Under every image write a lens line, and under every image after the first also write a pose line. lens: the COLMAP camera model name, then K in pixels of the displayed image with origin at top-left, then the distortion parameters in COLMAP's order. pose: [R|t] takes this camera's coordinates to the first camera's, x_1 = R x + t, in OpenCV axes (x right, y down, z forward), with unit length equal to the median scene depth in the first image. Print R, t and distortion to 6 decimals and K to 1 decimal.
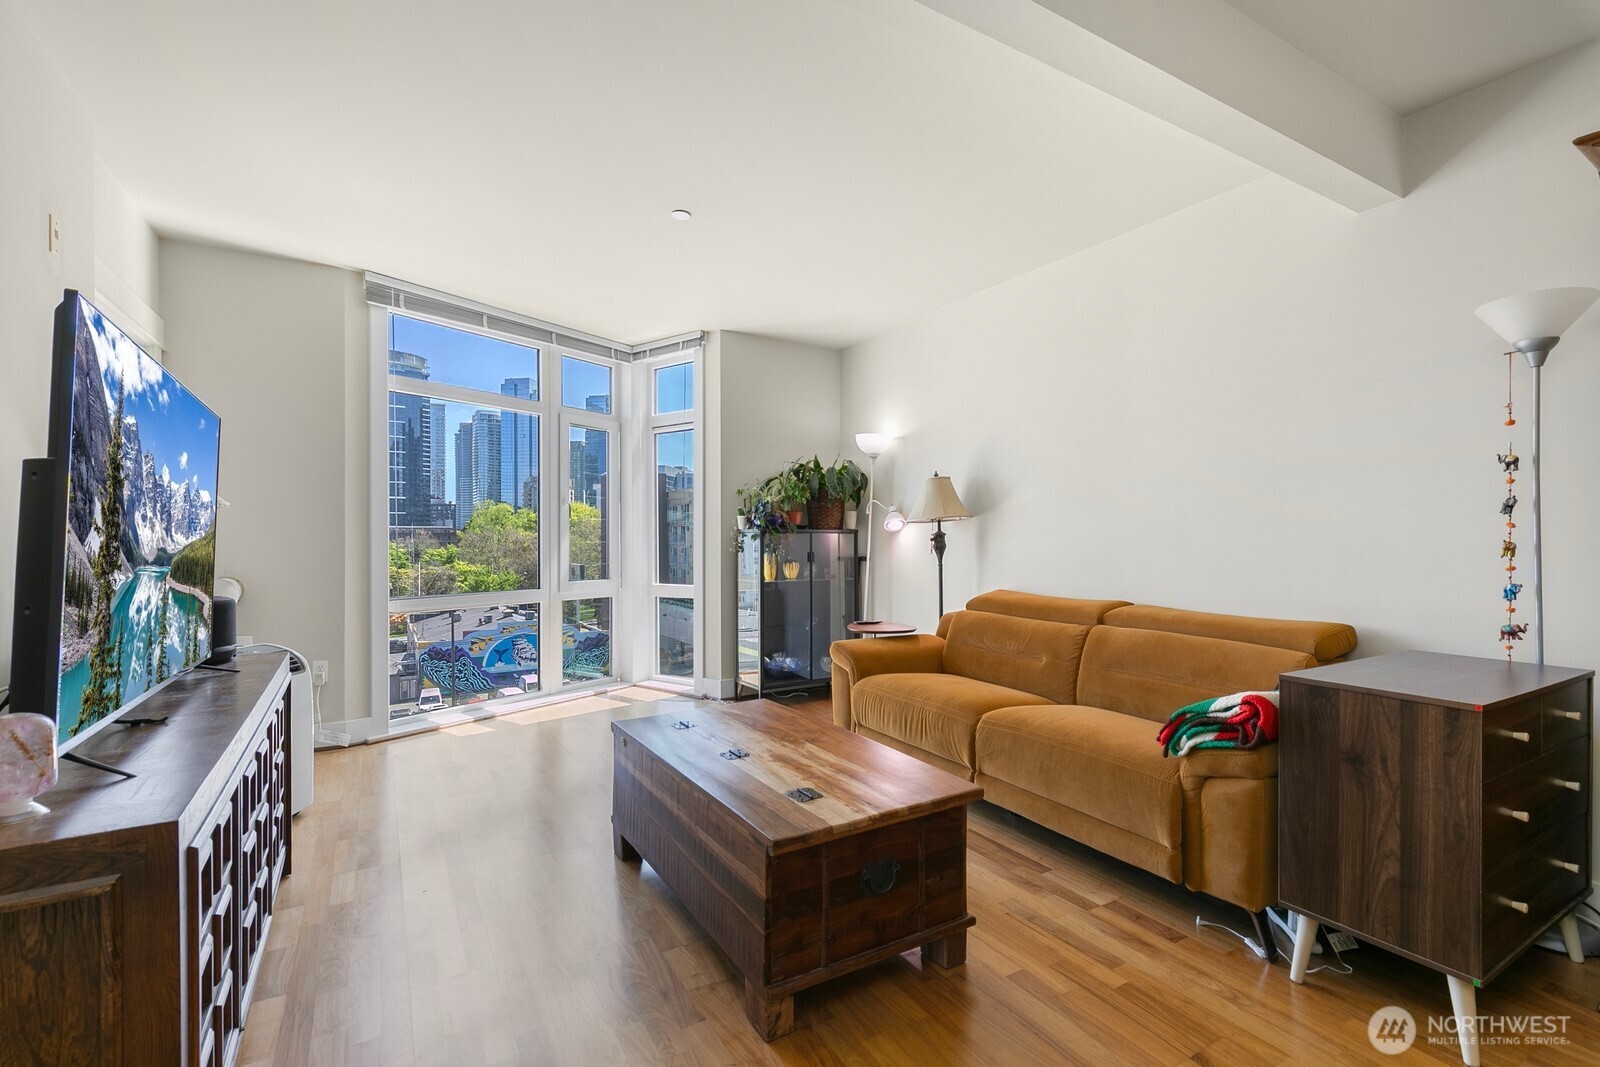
lens RADIAL K [[729.9, 0, 801.8], [0, 729.9, 538.9], [0, 0, 1]] dist [0.010994, -0.000571]
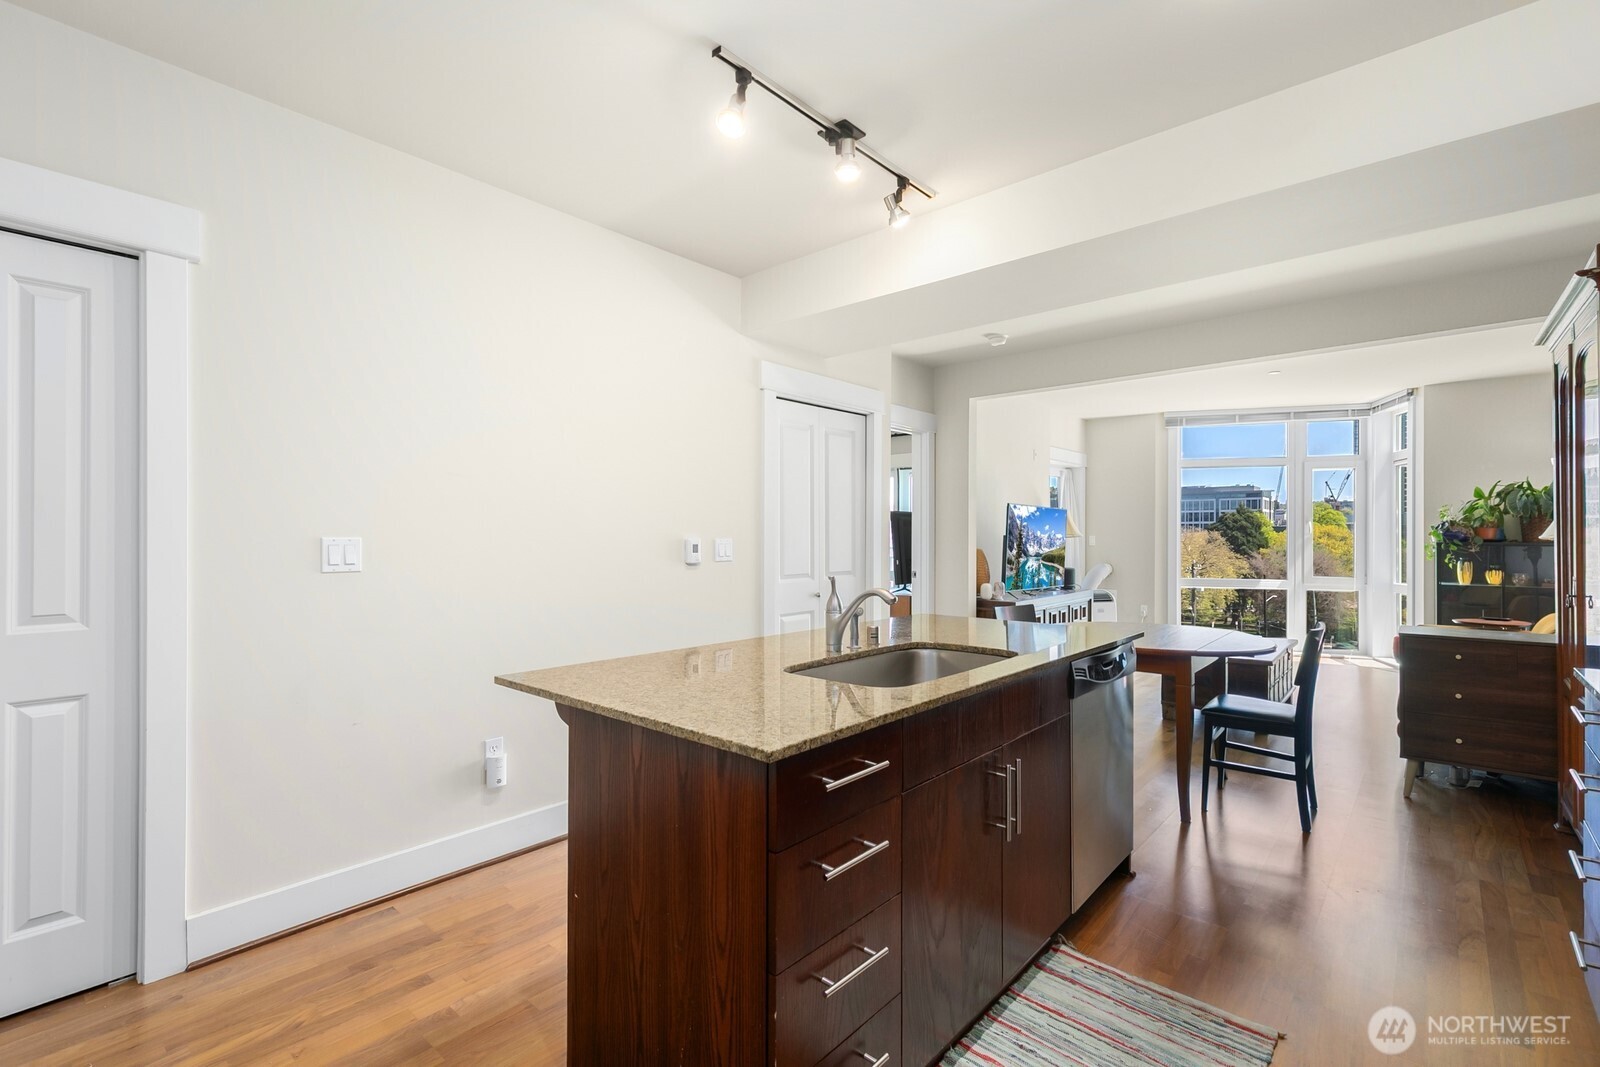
lens RADIAL K [[729.9, 0, 786.3], [0, 729.9, 538.6], [0, 0, 1]] dist [0.010994, -0.000571]
pose [[0.312757, 0.002467, -0.949830, 0.860042], [0.001148, 0.999995, 0.002976, -0.026485], [0.949832, -0.002021, 0.312753, -0.528811]]
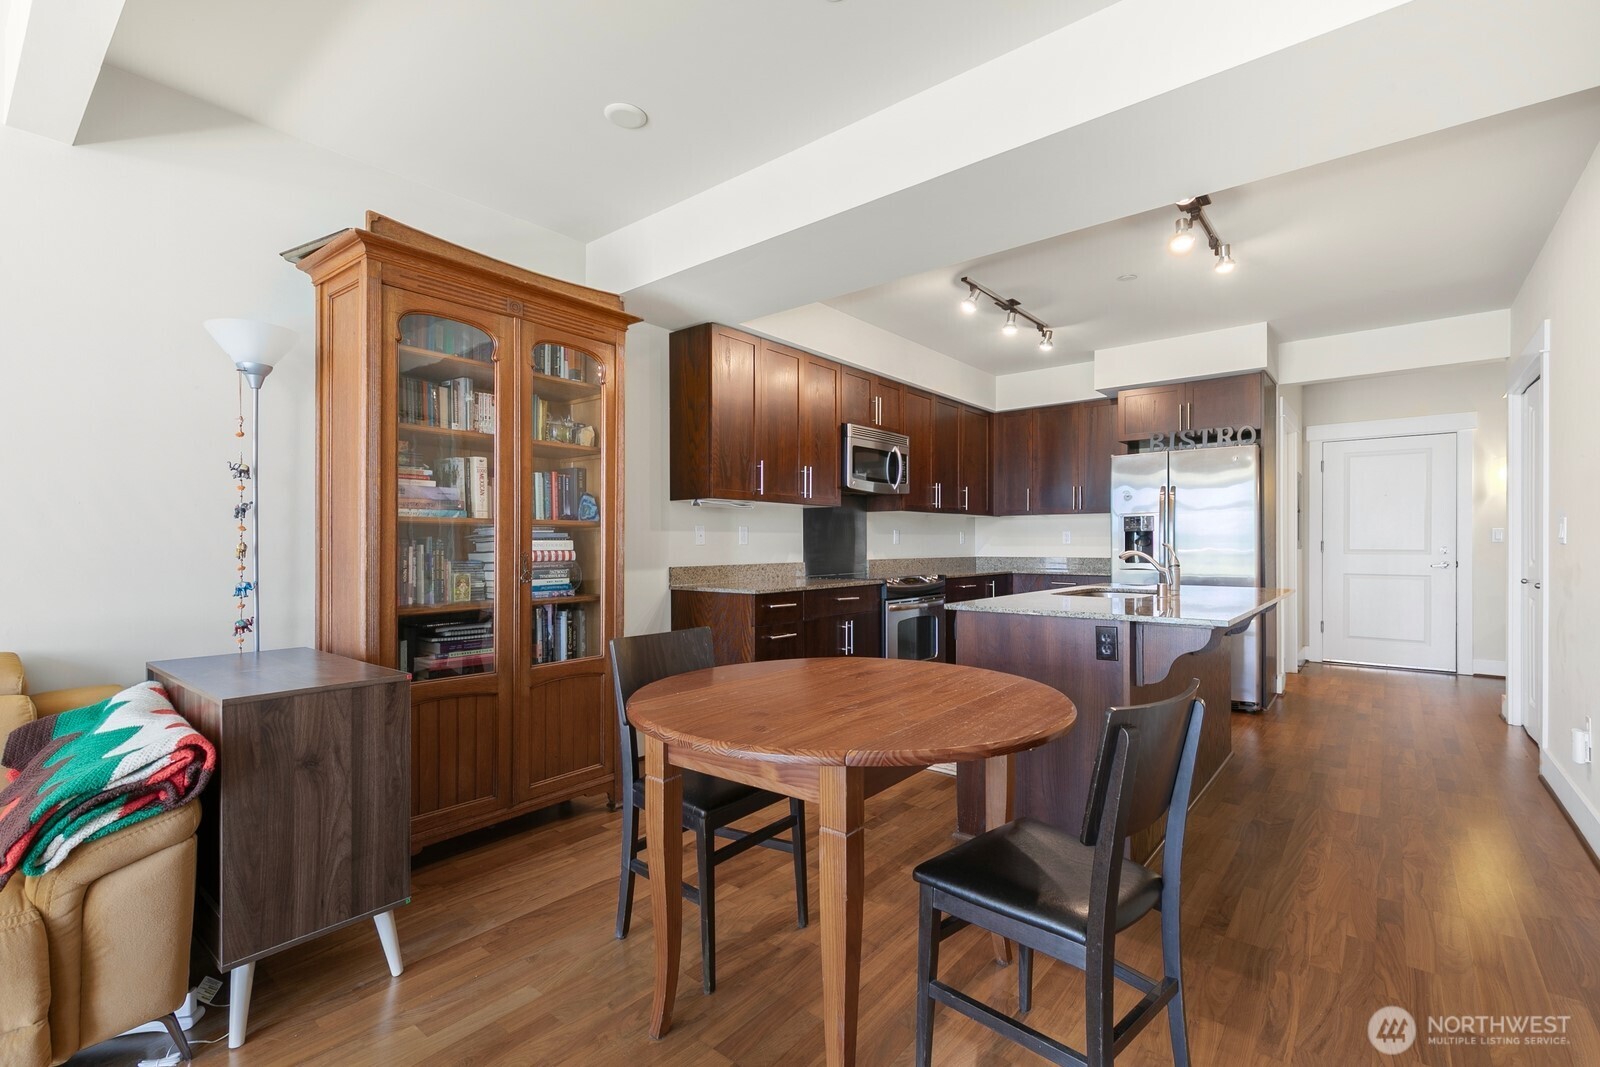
lens RADIAL K [[729.9, 0, 802.0], [0, 729.9, 540.0], [0, 0, 1]] dist [0.010994, -0.000571]
pose [[-0.361530, 0.001894, 0.932358, -0.162151], [-0.003514, 0.999988, -0.003394, -0.000255], [-0.932354, -0.004503, -0.361519, 0.285703]]
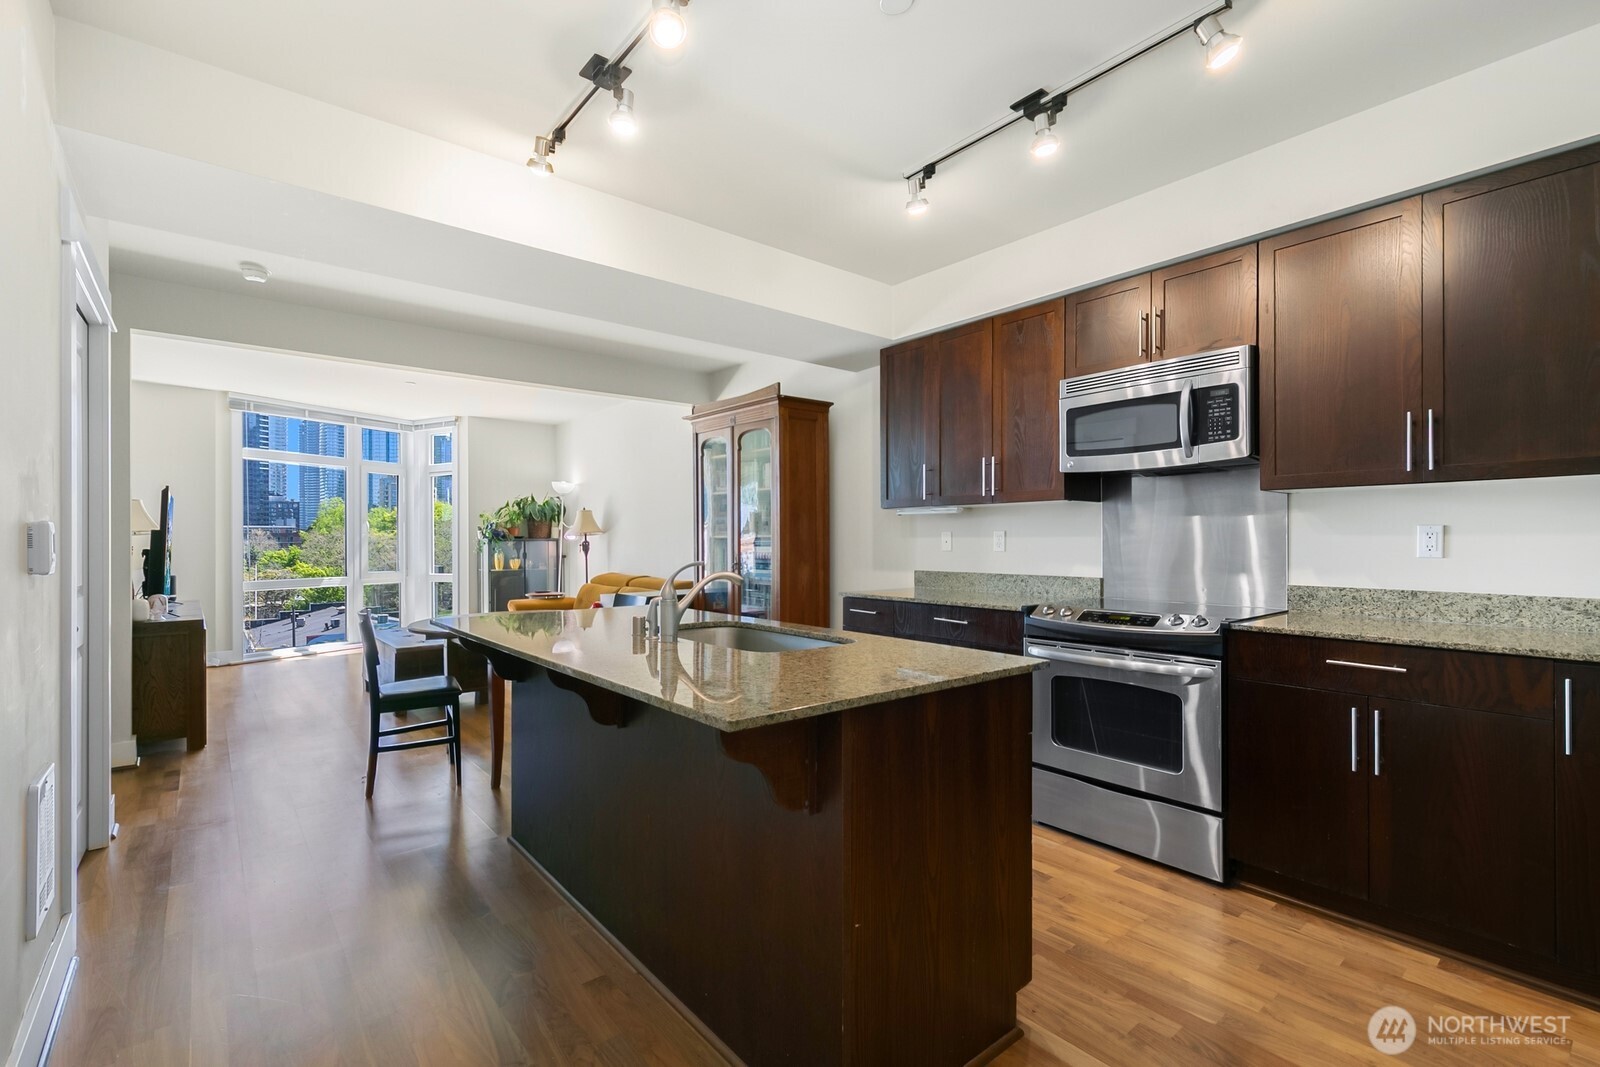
lens RADIAL K [[729.9, 0, 805.2], [0, 729.9, 536.0], [0, 0, 1]] dist [0.010994, -0.000571]
pose [[0.986949, -0.003226, 0.161000, 0.411185], [0.003640, 0.999991, -0.002277, -0.014578], [-0.160991, 0.002833, 0.986952, -0.818325]]
